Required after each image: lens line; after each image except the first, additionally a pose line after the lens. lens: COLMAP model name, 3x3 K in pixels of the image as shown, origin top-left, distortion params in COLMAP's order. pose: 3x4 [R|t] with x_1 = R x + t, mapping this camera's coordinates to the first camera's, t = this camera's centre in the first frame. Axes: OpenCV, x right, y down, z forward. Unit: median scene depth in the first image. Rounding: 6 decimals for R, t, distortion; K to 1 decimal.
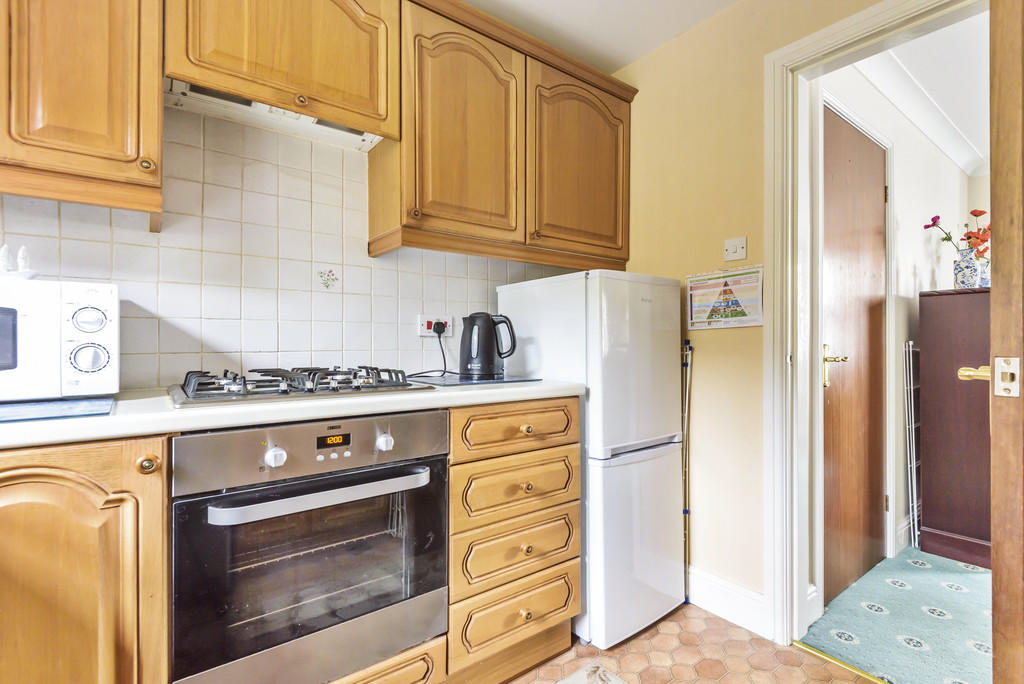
lens RADIAL K [[465.8, 0, 516.5], [0, 465.8, 339.8], [0, 0, 1]] dist [0.023182, -0.013043]
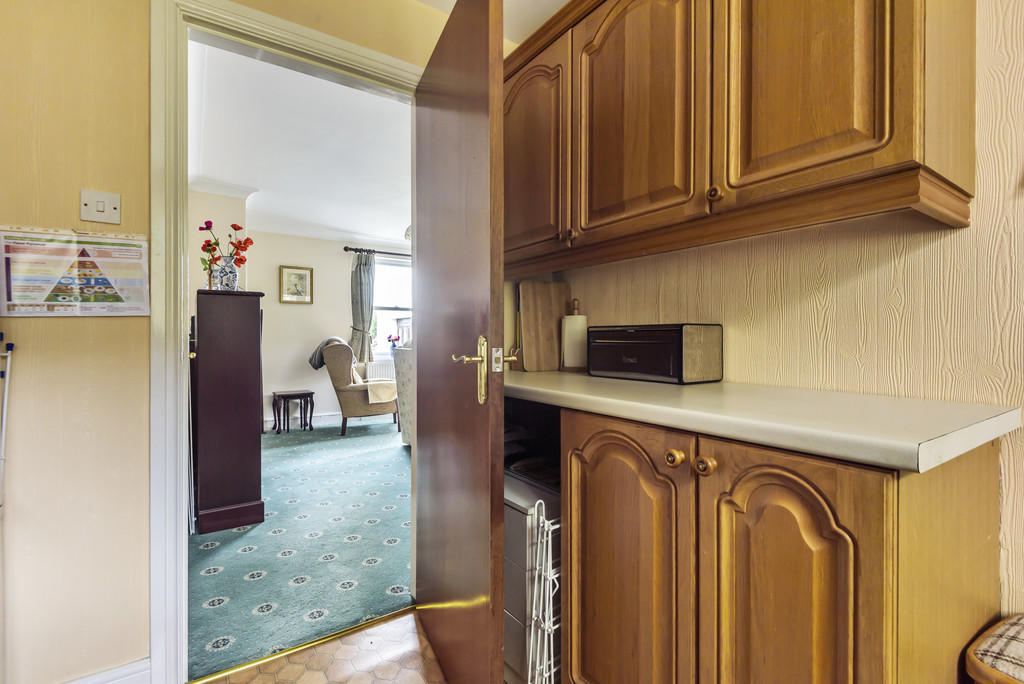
lens RADIAL K [[465.8, 0, 516.5], [0, 465.8, 339.8], [0, 0, 1]] dist [0.023182, -0.013043]
pose [[0.061126, -0.004136, 0.998121, -0.205392], [-0.007552, 0.999961, 0.004606, 0.000979], [-0.998101, -0.007819, 0.061093, 0.315767]]
